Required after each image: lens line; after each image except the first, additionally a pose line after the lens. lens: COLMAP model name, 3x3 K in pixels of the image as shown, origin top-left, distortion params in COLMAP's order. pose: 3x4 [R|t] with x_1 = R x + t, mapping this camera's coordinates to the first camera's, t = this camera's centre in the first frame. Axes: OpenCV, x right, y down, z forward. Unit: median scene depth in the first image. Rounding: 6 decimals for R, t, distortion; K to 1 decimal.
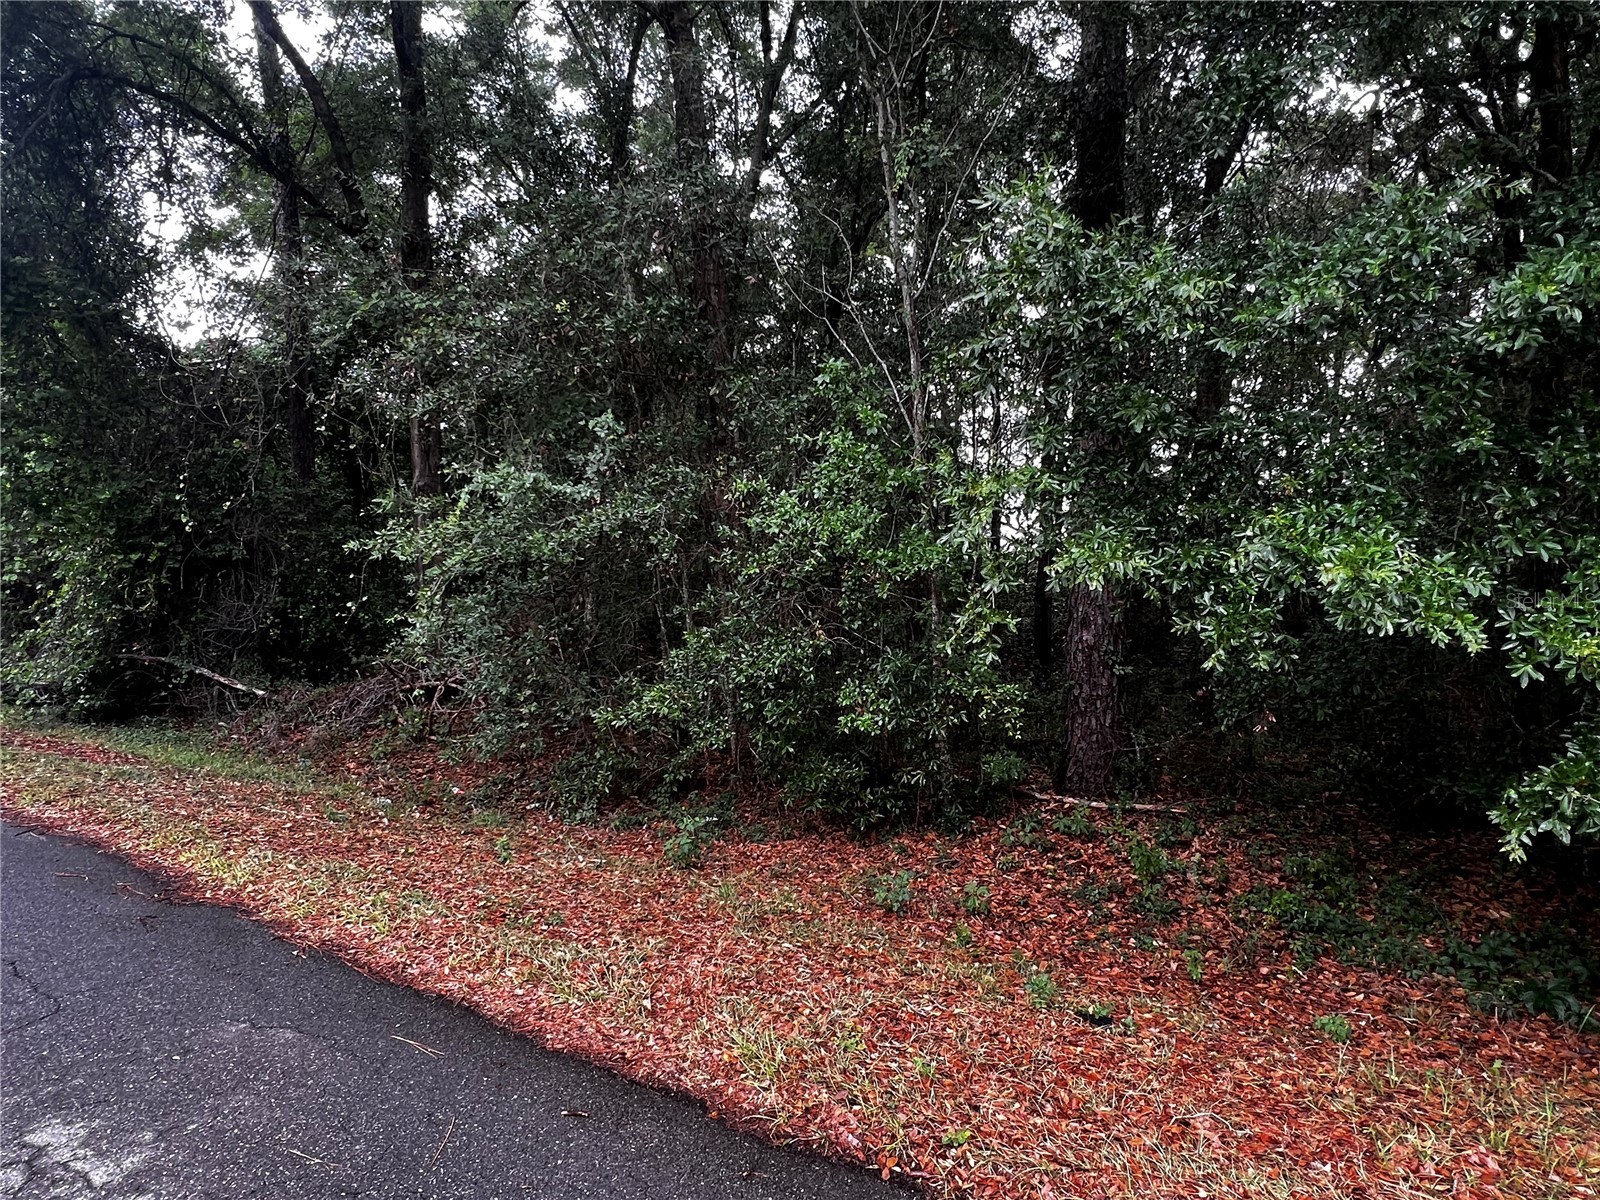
lens RADIAL K [[906.1, 0, 792.7], [0, 906.1, 596.5], [0, 0, 1]] dist [-0.002928, 0.000072]
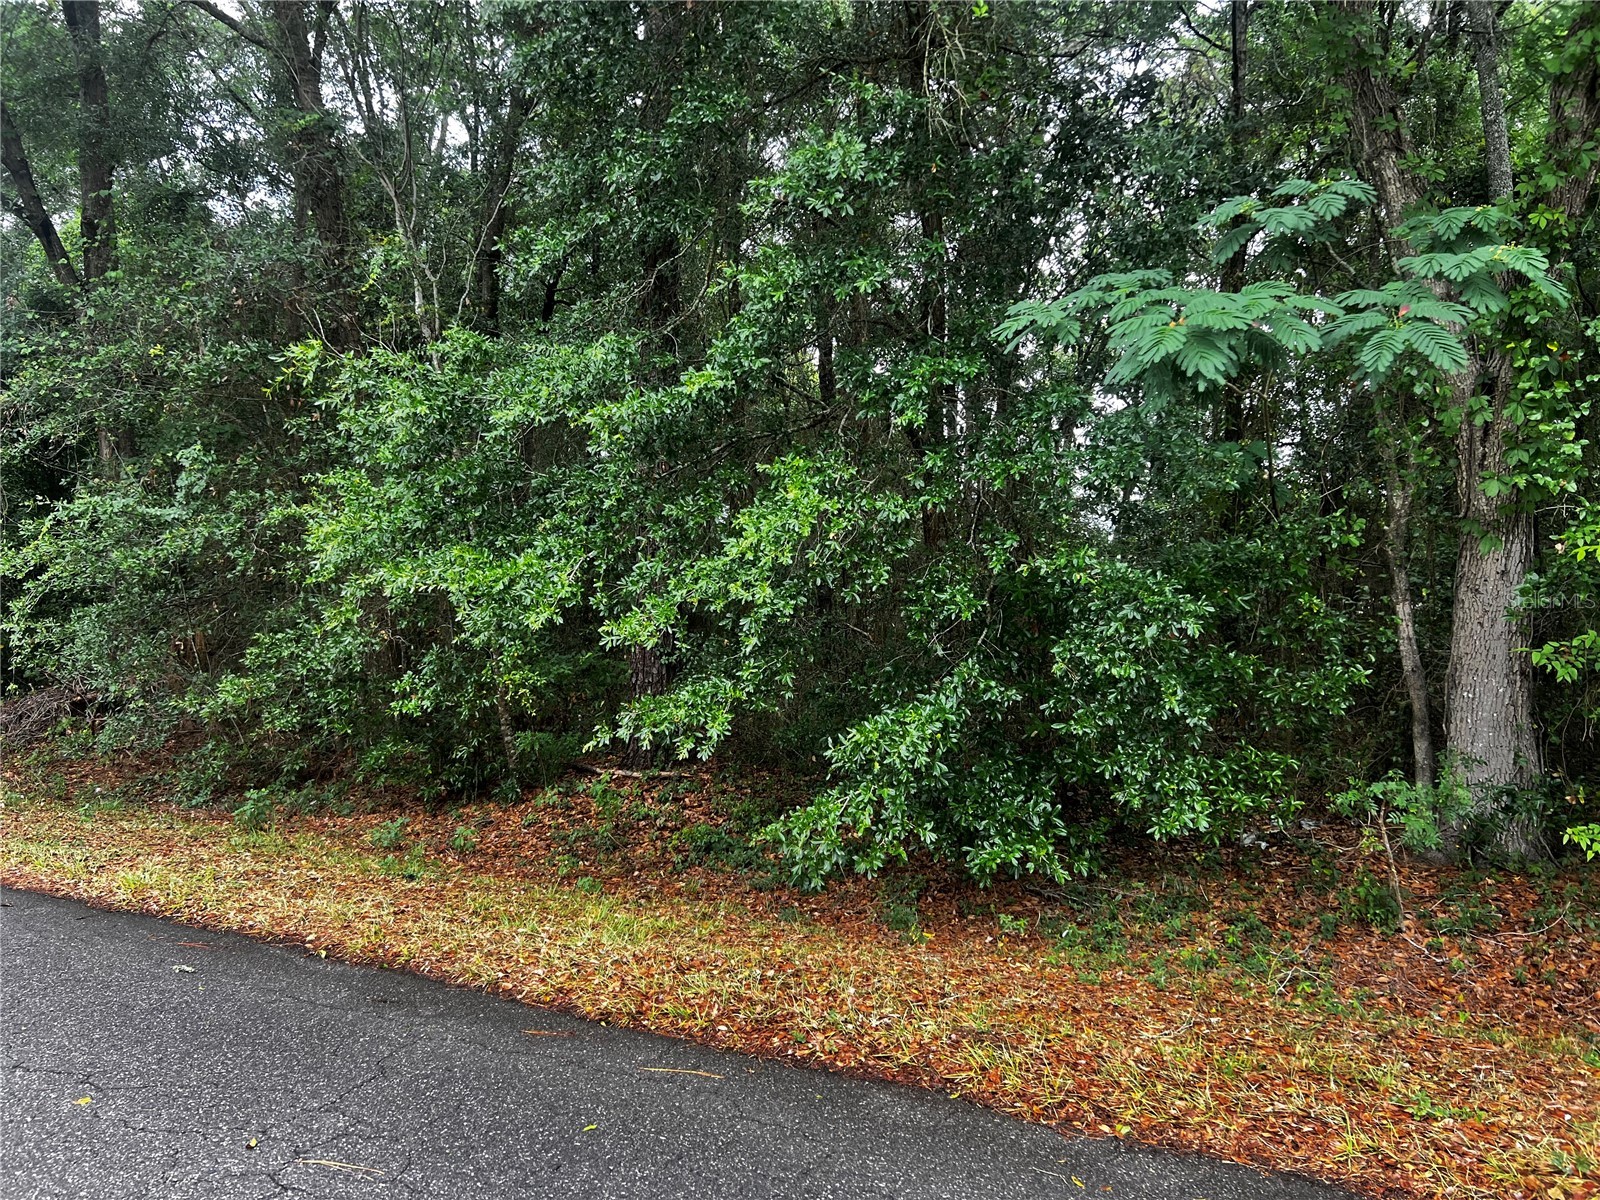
lens RADIAL K [[1188.1, 0, 800.0], [0, 1188.1, 600.0], [0, 0, 1]] dist [0.086961, -0.121550]
pose [[0.998279, -0.014970, 0.056695, 0.454014], [0.014685, 0.999877, 0.005445, -0.002230], [-0.056770, -0.004603, 0.998377, -0.550595]]
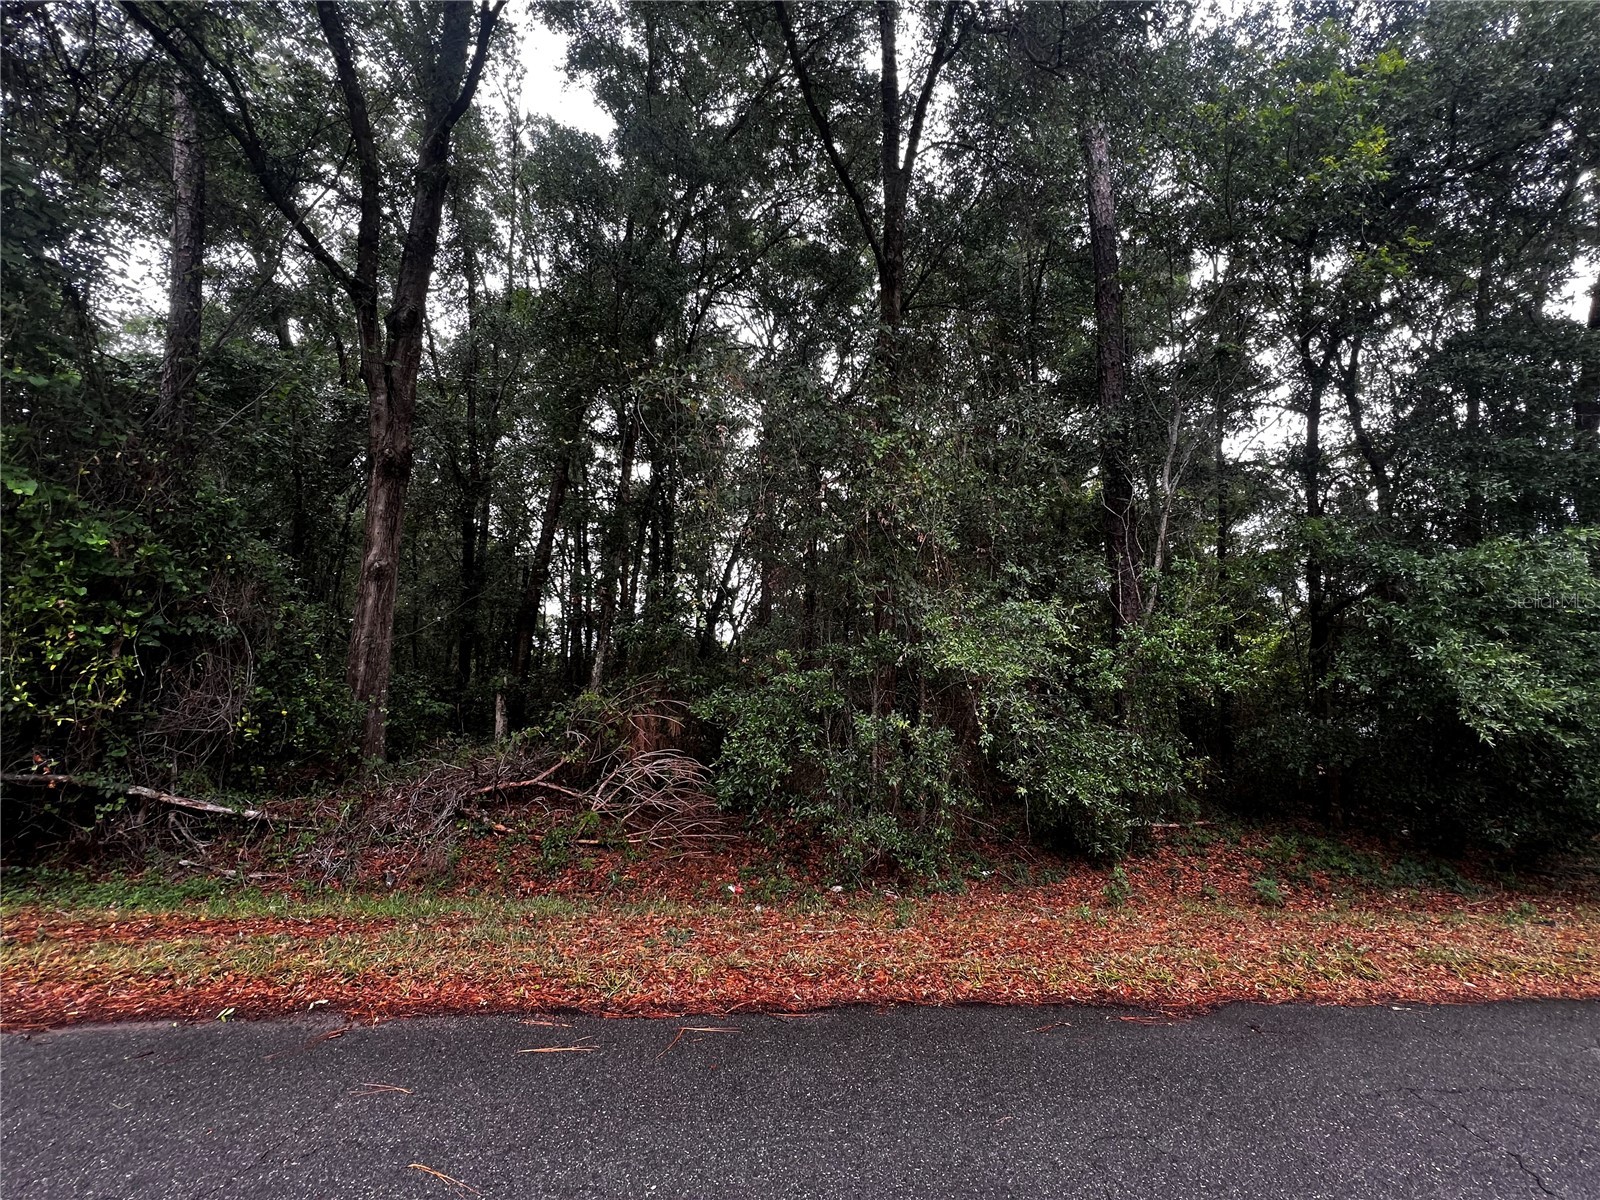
lens RADIAL K [[670.0, 0, 800.0], [0, 670.0, 600.0], [0, 0, 1]] dist [-0.002447, 0.000066]
pose [[0.777043, 0.093758, 0.622426, -1.114319], [-0.017418, 0.991668, -0.127634, -0.017978], [-0.629207, 0.088336, 0.772202, 0.468222]]
